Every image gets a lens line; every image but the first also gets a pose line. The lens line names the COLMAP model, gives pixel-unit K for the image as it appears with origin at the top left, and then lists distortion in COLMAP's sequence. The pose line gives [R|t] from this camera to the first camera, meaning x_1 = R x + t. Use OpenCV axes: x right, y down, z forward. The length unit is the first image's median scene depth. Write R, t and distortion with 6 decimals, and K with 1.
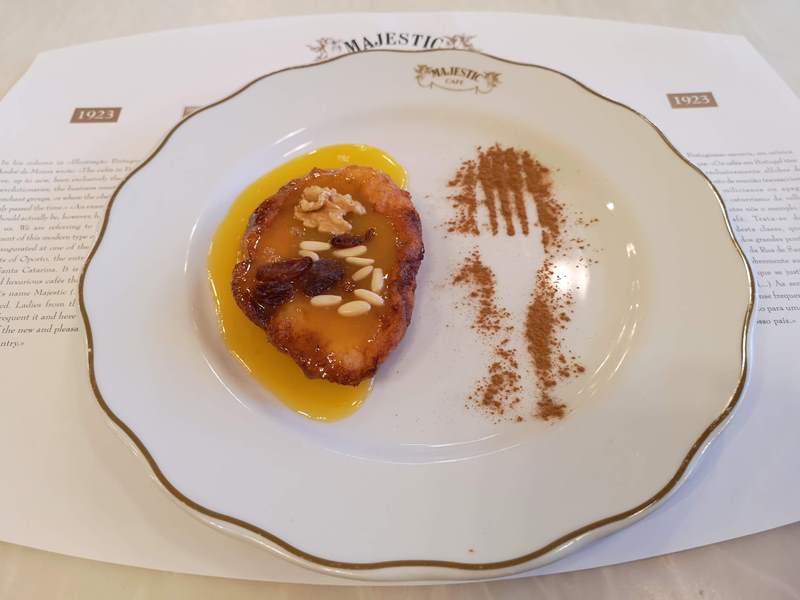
lens RADIAL K [[665.8, 0, 400.0], [0, 665.8, 300.0], [0, 0, 1]] dist [-0.042345, -0.001697]
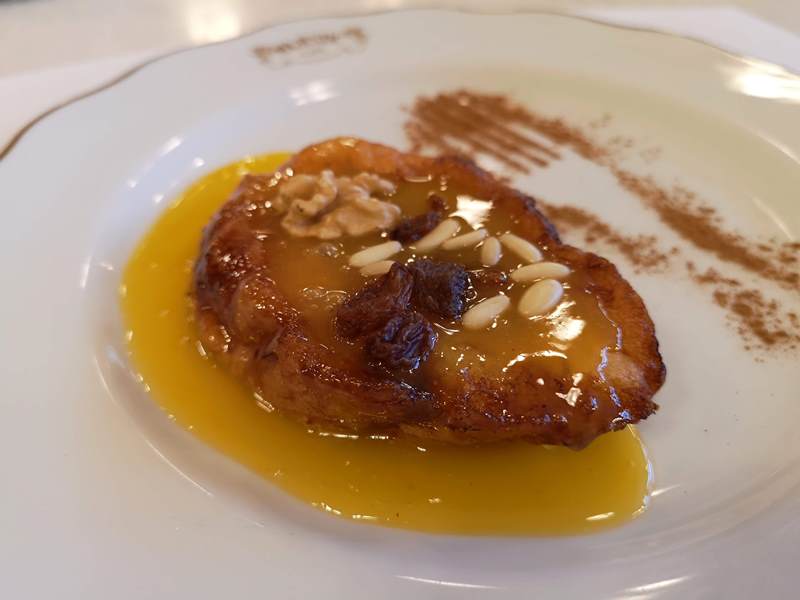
lens RADIAL K [[665.8, 0, 400.0], [0, 665.8, 300.0], [0, 0, 1]] dist [-0.042345, -0.001697]
pose [[0.776318, -0.409880, 0.478883, -0.384528], [0.501708, 0.861712, -0.075774, -0.001739], [-0.381601, 0.299084, 0.874603, 0.563133]]
